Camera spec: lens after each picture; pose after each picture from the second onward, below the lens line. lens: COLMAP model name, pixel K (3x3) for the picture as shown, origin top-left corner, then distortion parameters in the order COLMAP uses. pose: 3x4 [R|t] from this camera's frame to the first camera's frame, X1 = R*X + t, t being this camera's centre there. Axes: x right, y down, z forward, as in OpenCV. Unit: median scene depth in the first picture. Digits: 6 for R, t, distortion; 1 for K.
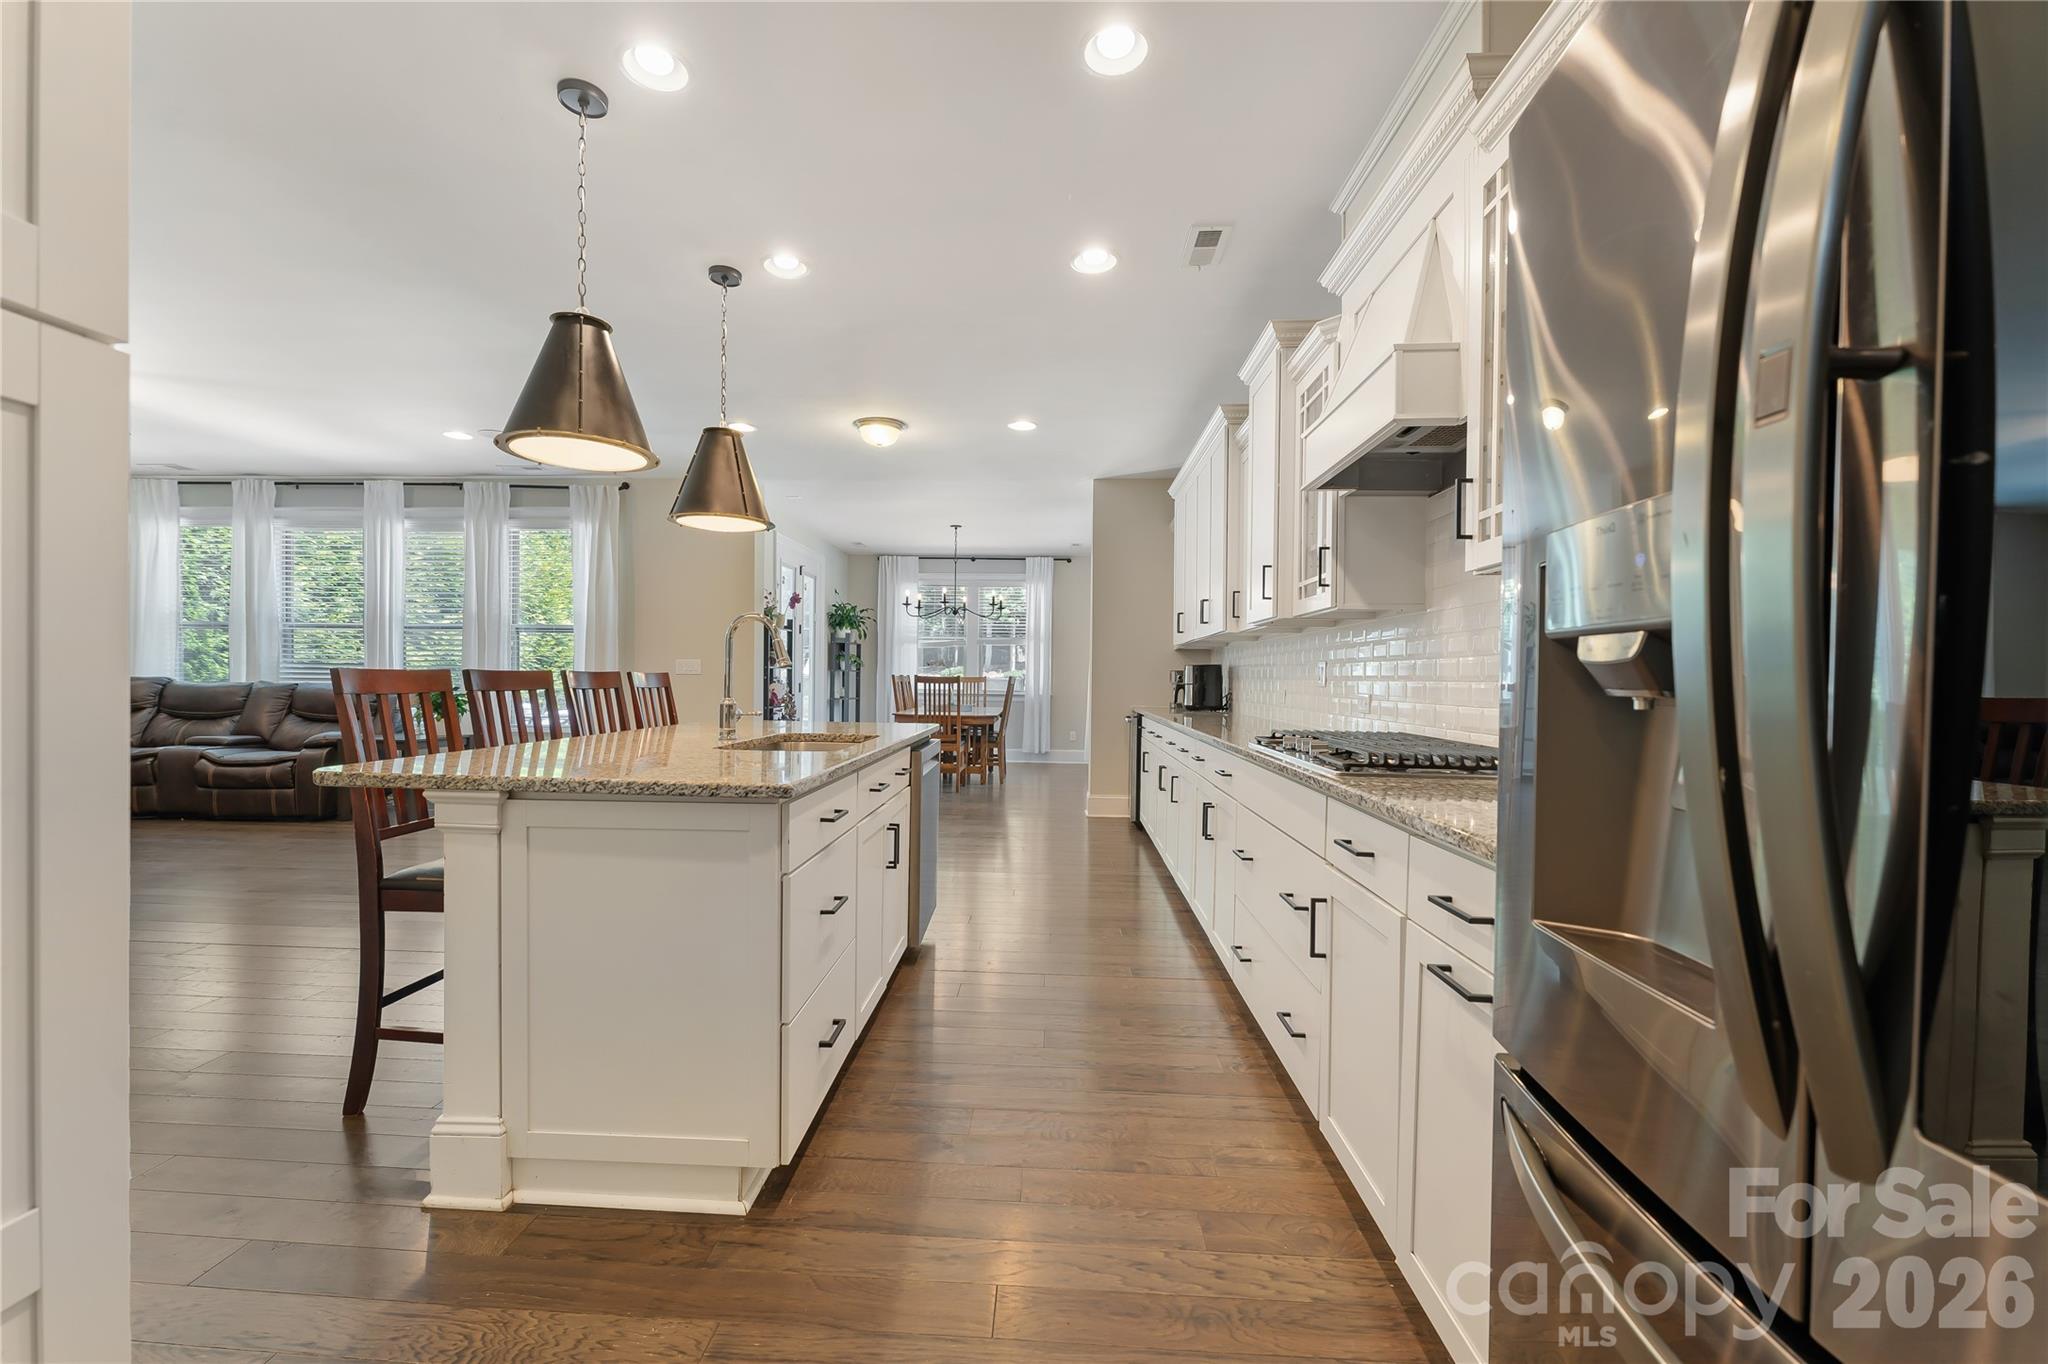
lens RADIAL K [[840.1, 0, 1017.8], [0, 840.1, 684.8], [0, 0, 1]] dist [0.000838, 0.000048]
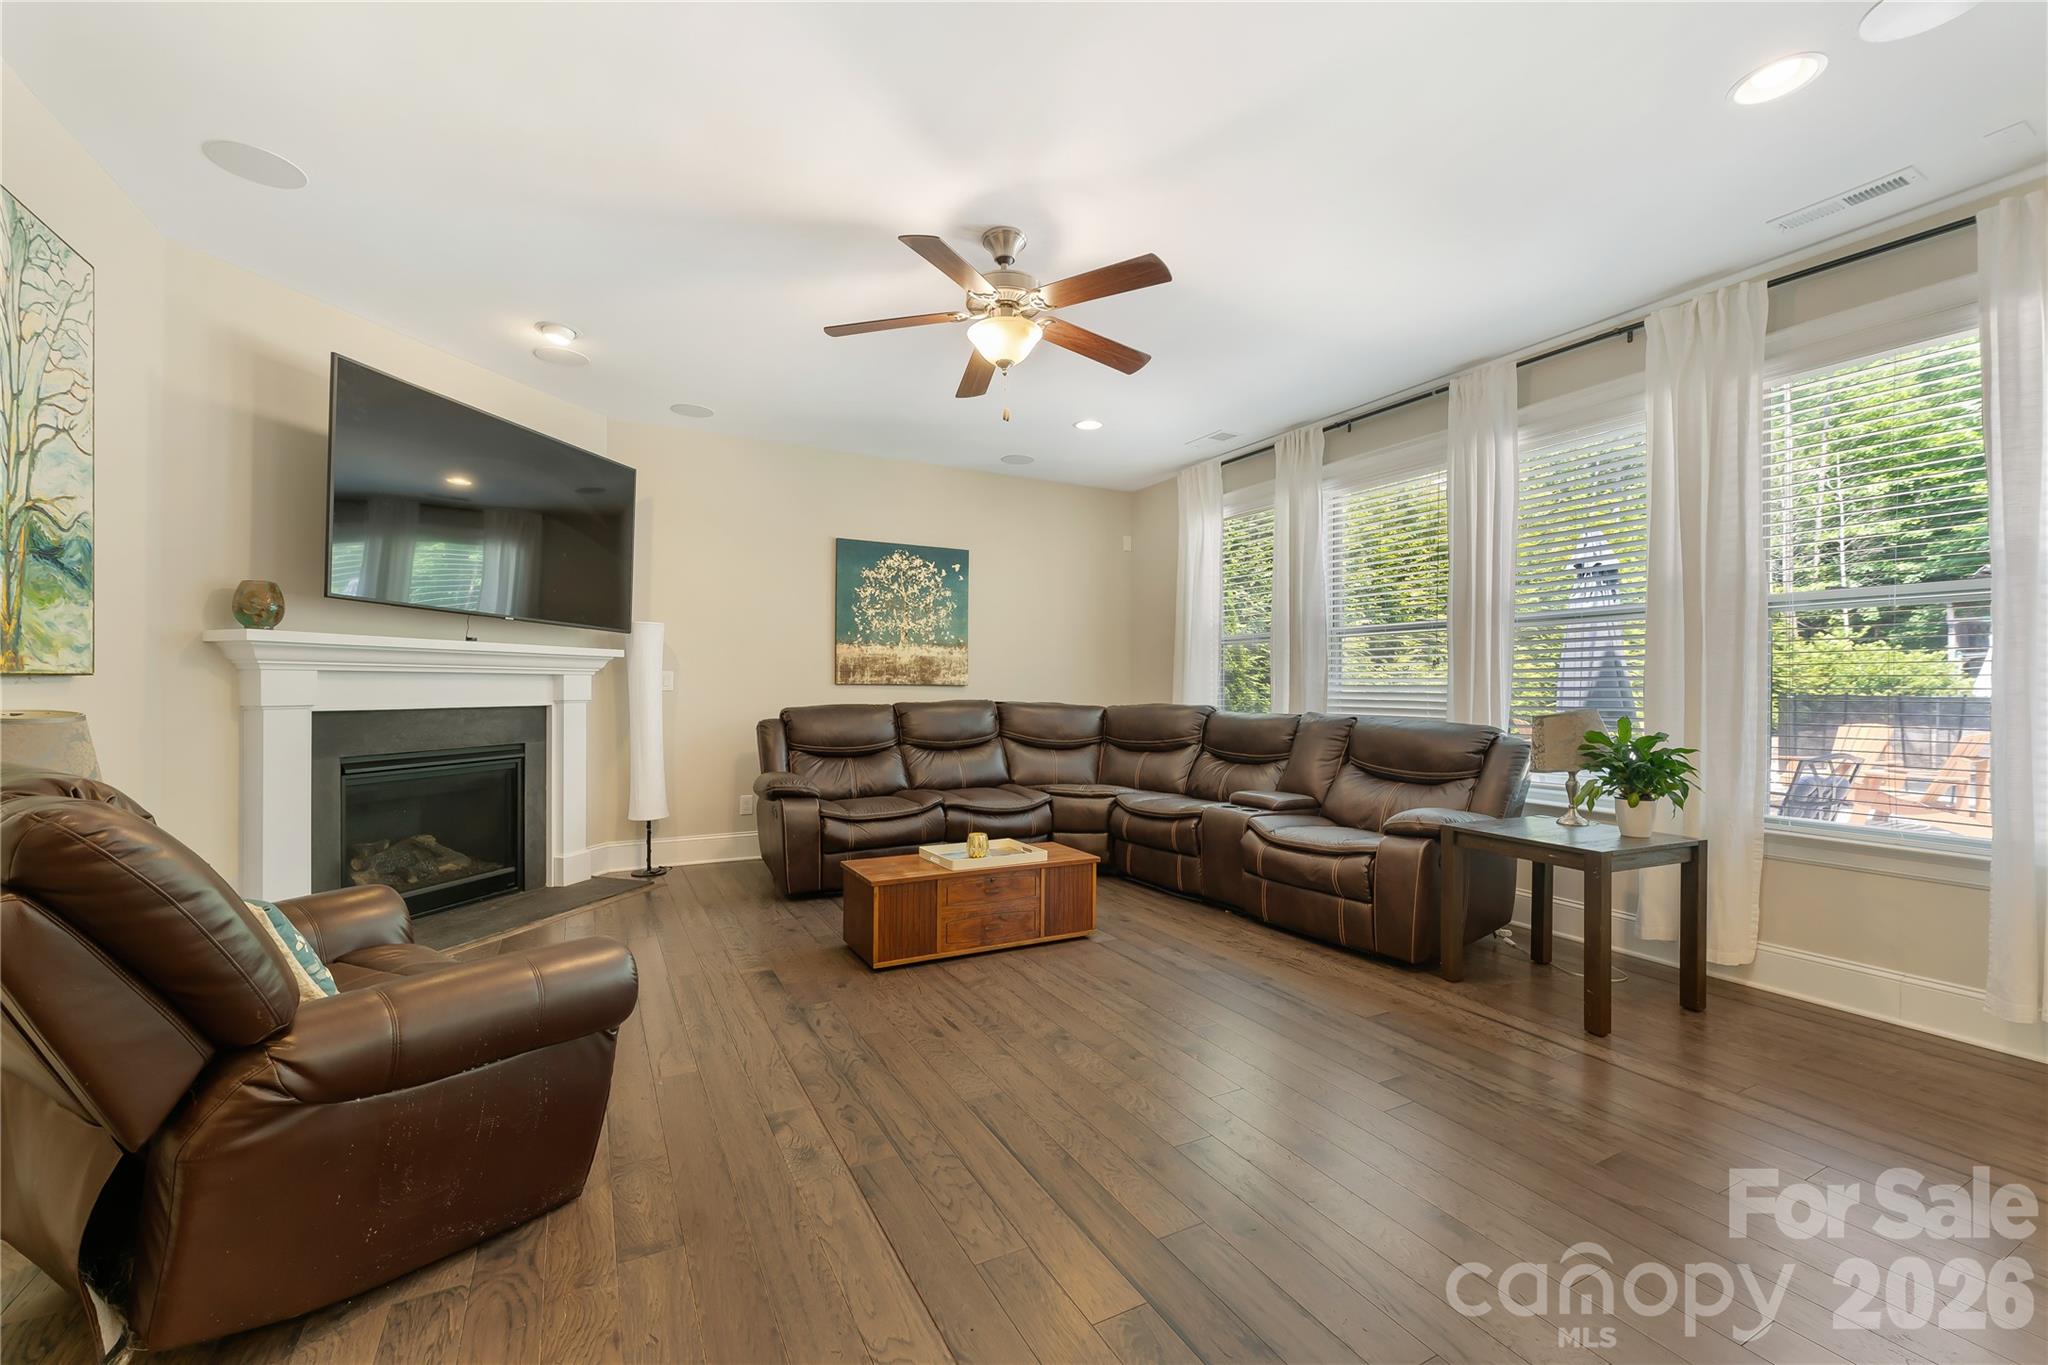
lens RADIAL K [[840.1, 0, 1017.8], [0, 840.1, 685.3], [0, 0, 1]] dist [0.000838, 0.000048]
pose [[0.531532, -0.010910, -0.846968, -0.455994], [-0.008899, 0.999790, -0.018463, -0.012323], [0.846992, 0.017351, 0.531323, 0.443177]]
